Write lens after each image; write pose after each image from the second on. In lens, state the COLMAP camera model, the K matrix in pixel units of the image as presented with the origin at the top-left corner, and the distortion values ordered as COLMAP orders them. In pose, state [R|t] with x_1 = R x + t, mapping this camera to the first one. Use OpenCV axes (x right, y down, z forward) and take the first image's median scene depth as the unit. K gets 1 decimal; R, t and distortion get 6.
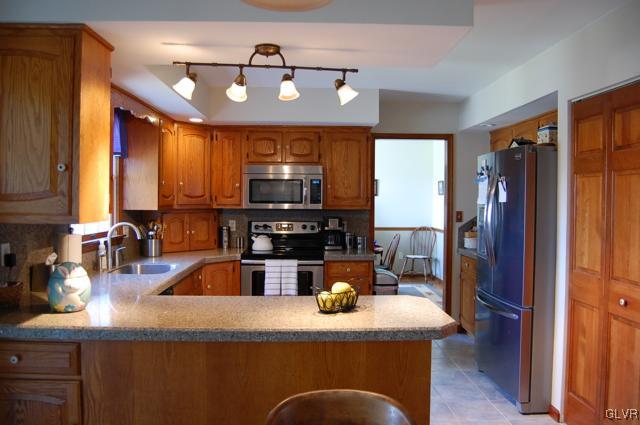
lens RADIAL K [[505.9, 0, 320.6], [0, 505.9, 211.1], [0, 0, 1]] dist [-0.094947, 0.022579]
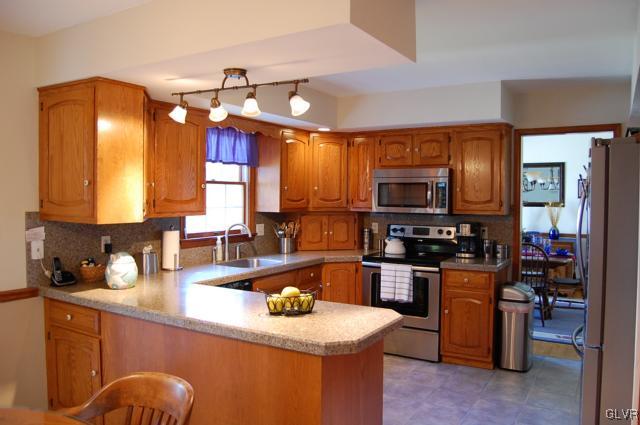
lens RADIAL K [[505.9, 0, 319.1], [0, 505.9, 212.5], [0, 0, 1]] dist [-0.094947, 0.022579]
pose [[0.832716, 0.016198, -0.553463, 0.345315], [-0.014033, 0.999868, 0.008150, -0.011361], [0.553522, 0.000980, 0.832834, 0.087531]]
